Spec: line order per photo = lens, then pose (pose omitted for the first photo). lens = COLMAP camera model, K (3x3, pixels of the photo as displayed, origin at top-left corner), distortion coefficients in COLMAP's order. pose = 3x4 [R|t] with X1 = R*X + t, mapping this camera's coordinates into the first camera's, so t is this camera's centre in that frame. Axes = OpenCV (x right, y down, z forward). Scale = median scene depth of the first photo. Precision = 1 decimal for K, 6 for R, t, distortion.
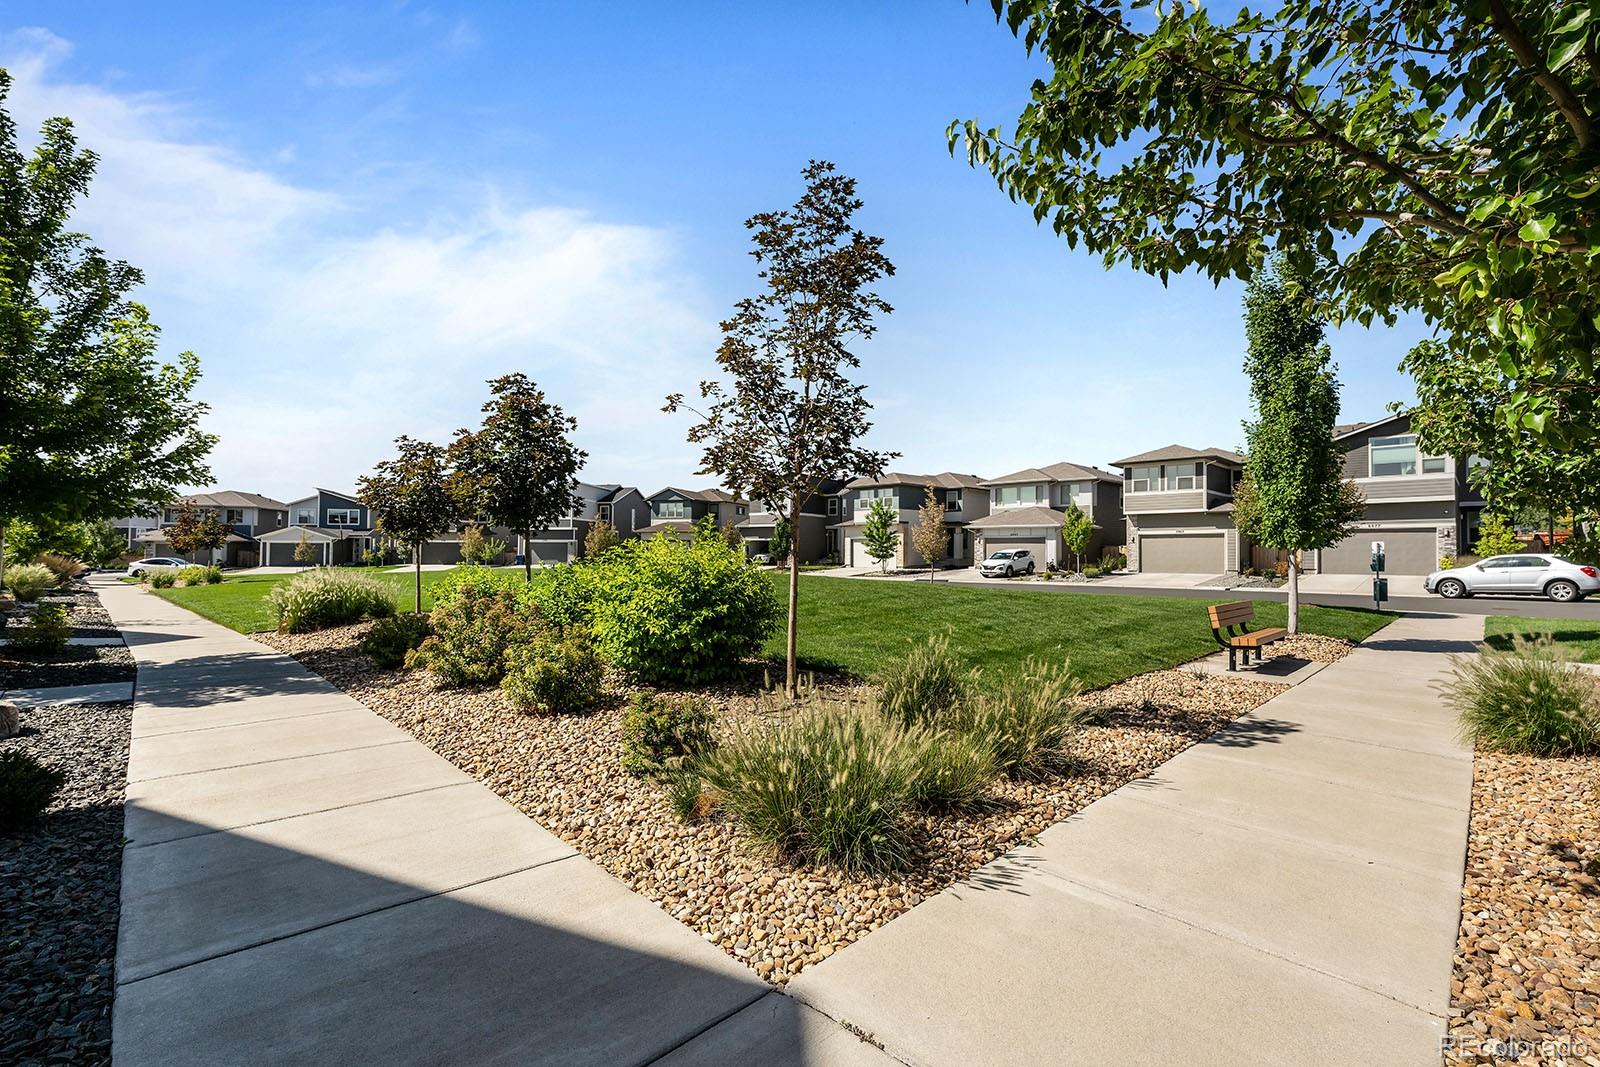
lens RADIAL K [[702.9, 0, 800.0], [0, 702.9, 533.5], [0, 0, 1]] dist [-0.001688, -0.000055]
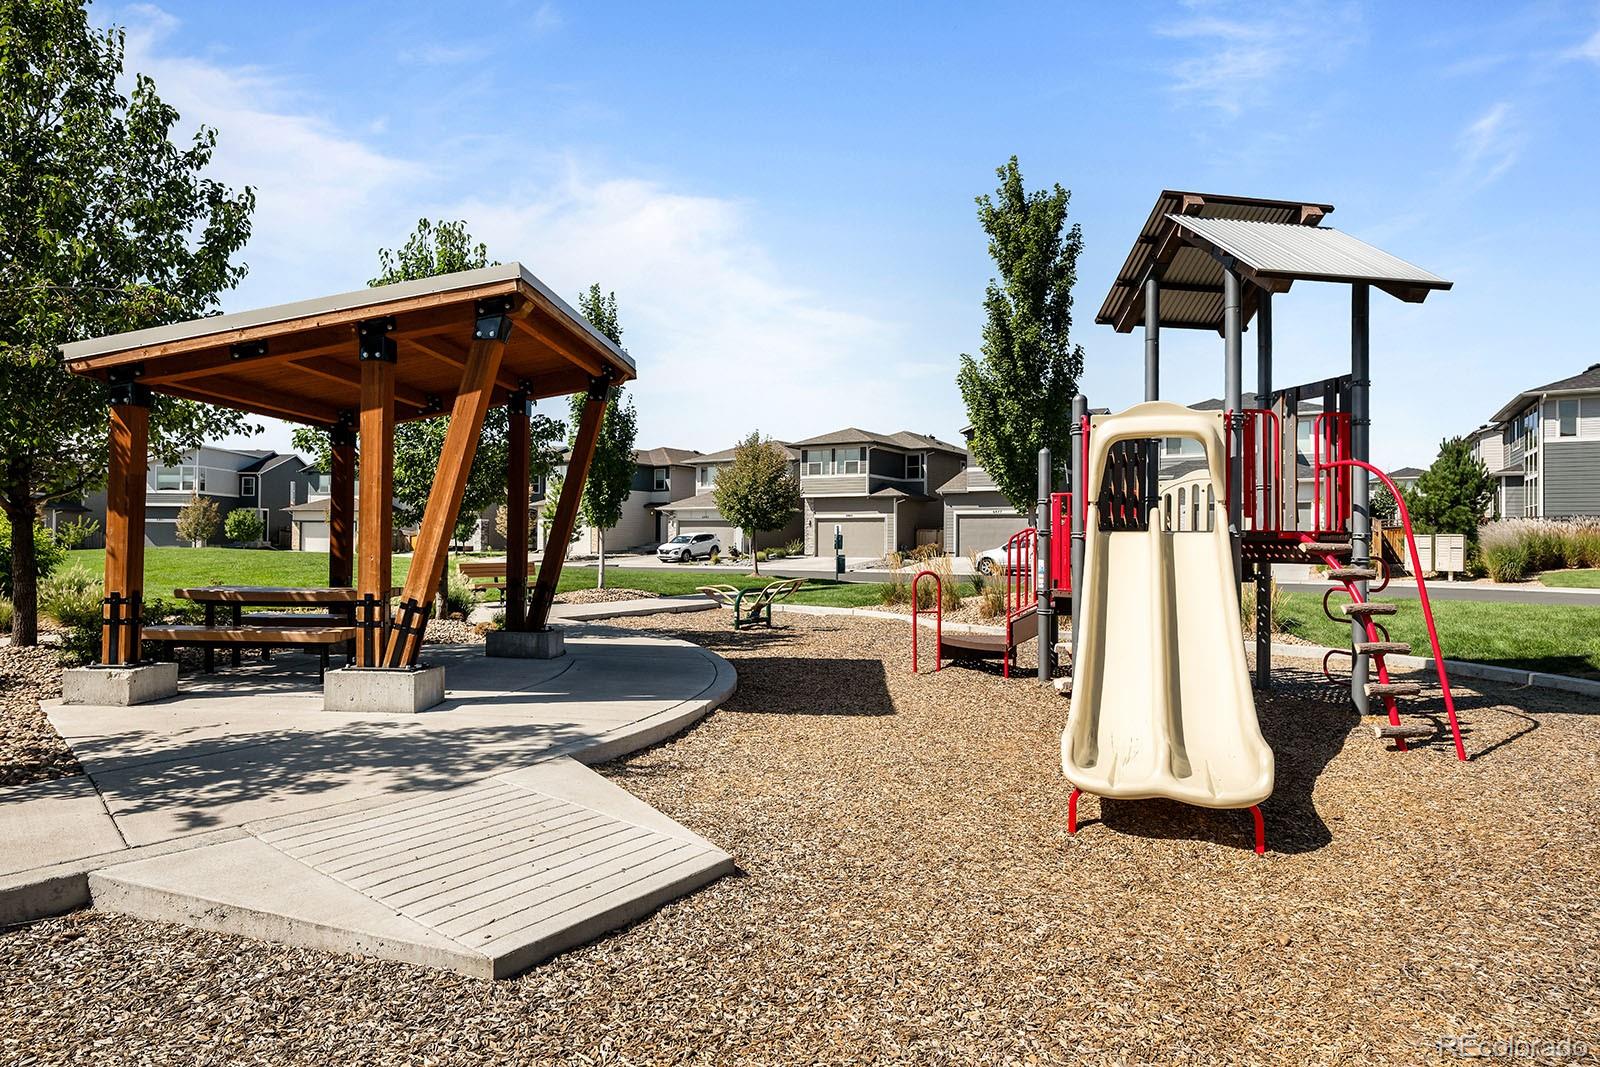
lens RADIAL K [[885.8, 0, 795.2], [0, 885.8, 515.9], [0, 0, 1]] dist [0.000817, -0.000212]
pose [[0.975035, 0.009541, 0.221847, 0.176694], [-0.009620, 0.999953, -0.000728, -0.000505], [-0.221843, -0.001425, 0.975081, -0.204124]]
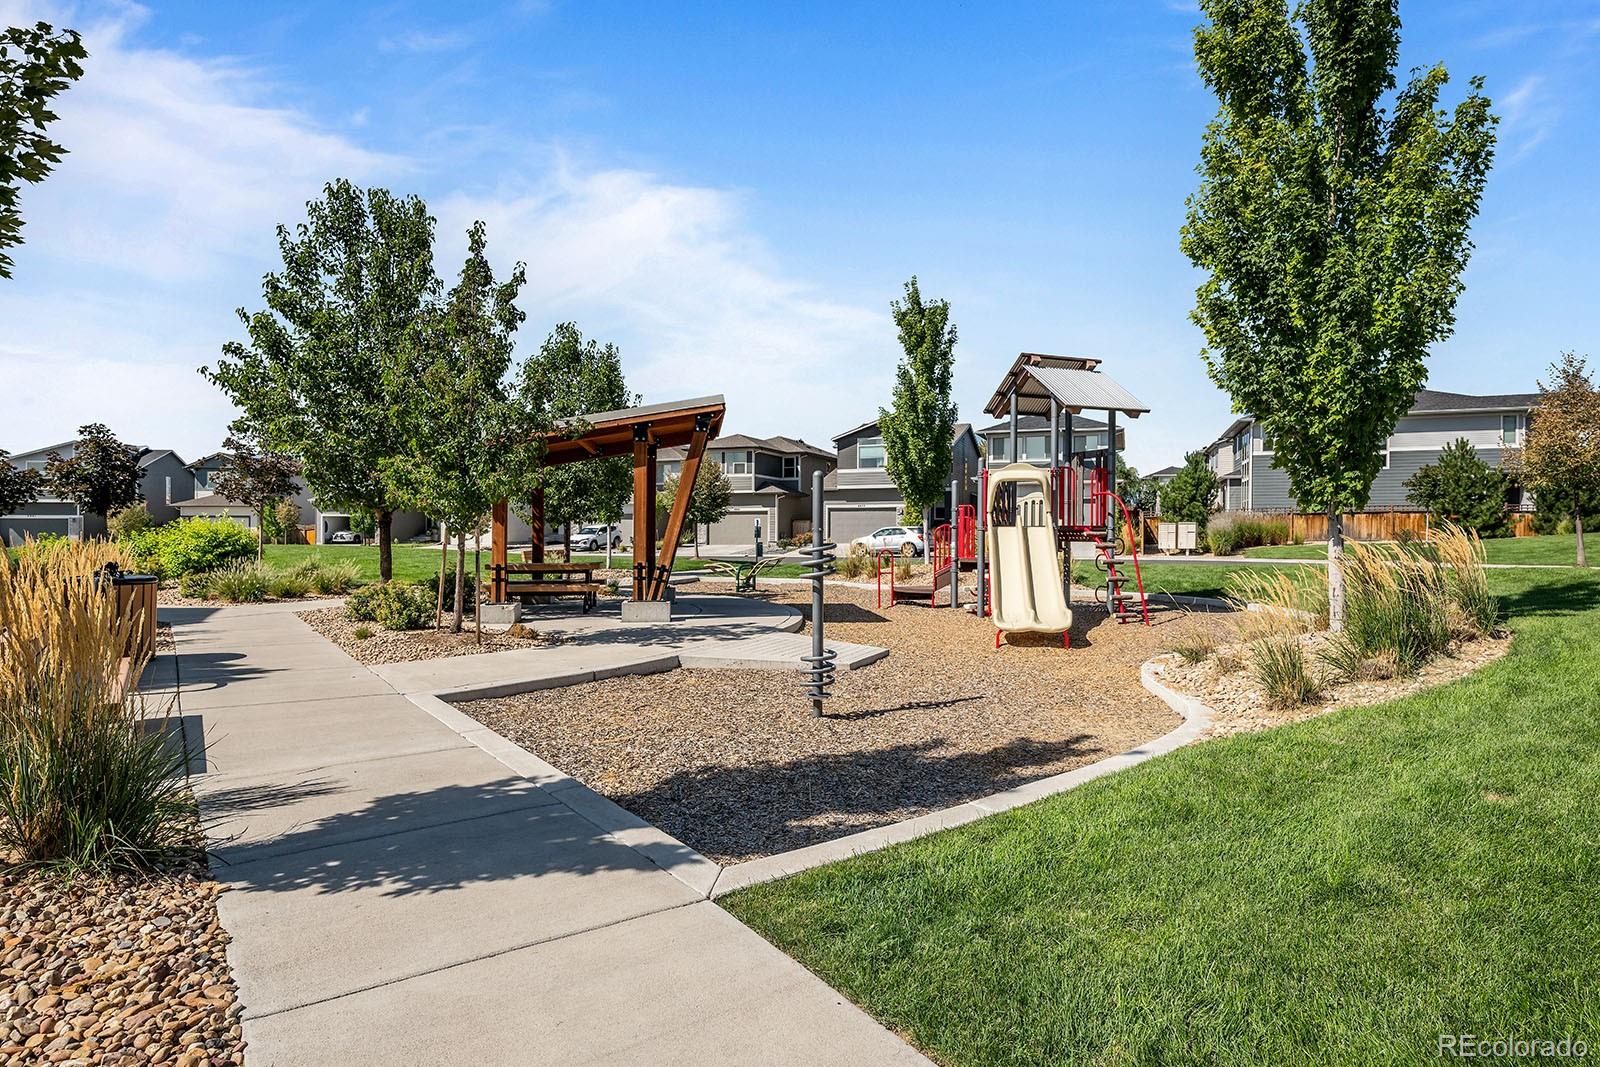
lens RADIAL K [[847.2, 0, 800.0], [0, 847.2, 533.5], [0, 0, 1]] dist [0.002956, 0.000822]
pose [[0.917458, -0.007321, 0.397766, 0.070776], [-0.005044, 0.999536, 0.030030, -0.005106], [-0.397801, -0.029557, 0.916995, -0.324511]]
